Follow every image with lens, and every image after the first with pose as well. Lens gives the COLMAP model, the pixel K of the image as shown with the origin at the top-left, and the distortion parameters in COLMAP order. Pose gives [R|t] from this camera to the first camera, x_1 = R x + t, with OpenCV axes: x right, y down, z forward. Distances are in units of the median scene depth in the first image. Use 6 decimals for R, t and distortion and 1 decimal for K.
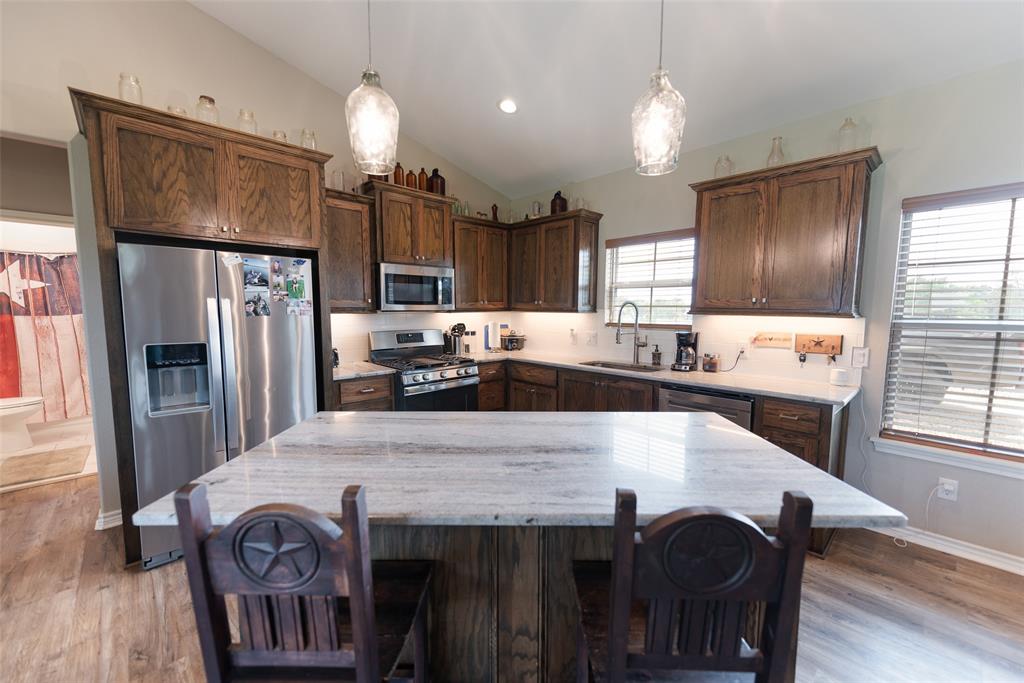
lens RADIAL K [[400.8, 0, 513.6], [0, 400.8, 343.0], [0, 0, 1]] dist [0.010472, -0.002953]
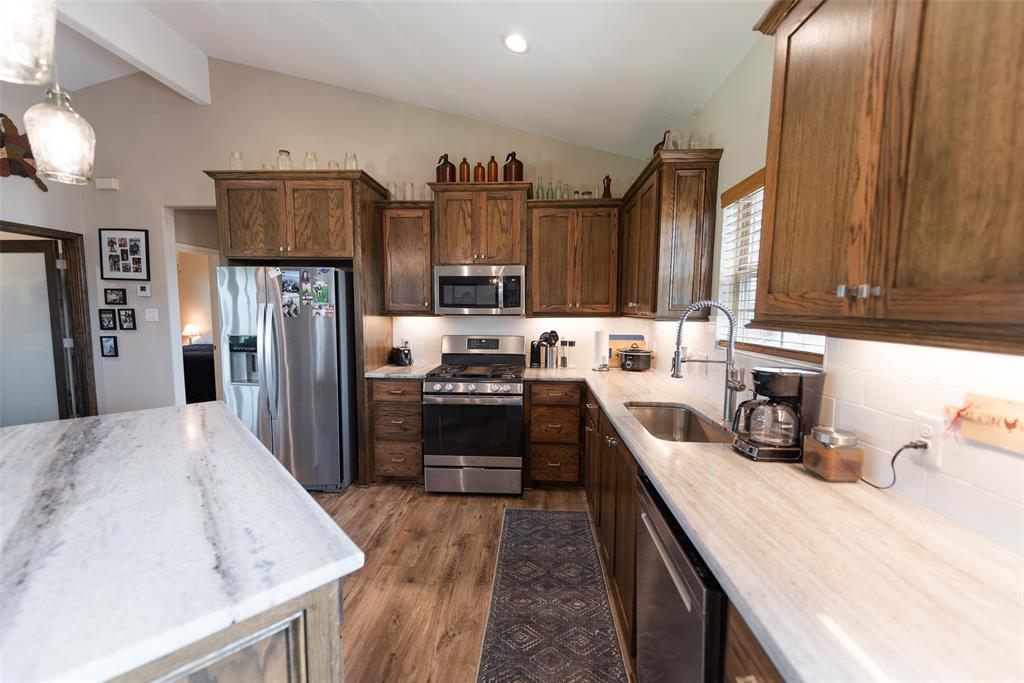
lens RADIAL K [[400.8, 0, 513.6], [0, 400.8, 343.0], [0, 0, 1]] dist [0.010472, -0.002953]
pose [[0.681428, 0.062423, -0.729218, 0.511075], [-0.070927, 0.997299, 0.019093, -0.040939], [0.728440, 0.038711, 0.684015, 0.455642]]
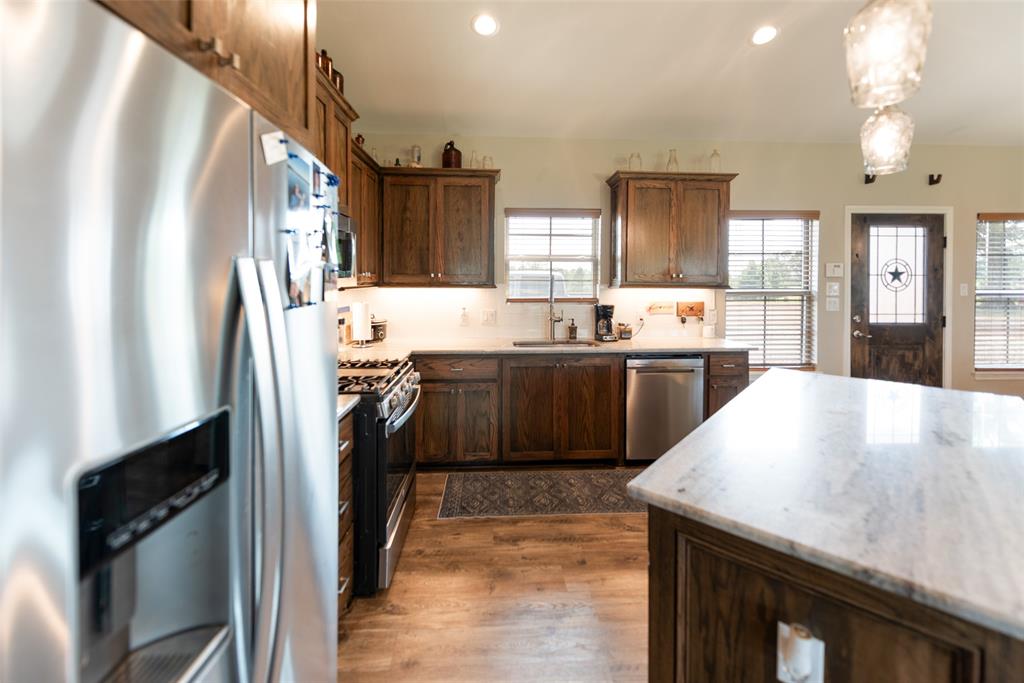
lens RADIAL K [[434.3, 0, 515.1], [0, 434.3, 288.5], [0, 0, 1]] dist [0.012939, 0.000108]
pose [[0.640650, -0.017187, 0.767641, -0.566868], [0.069793, 0.996914, -0.035927, -0.042128], [-0.764655, 0.076593, 0.639872, 0.409692]]
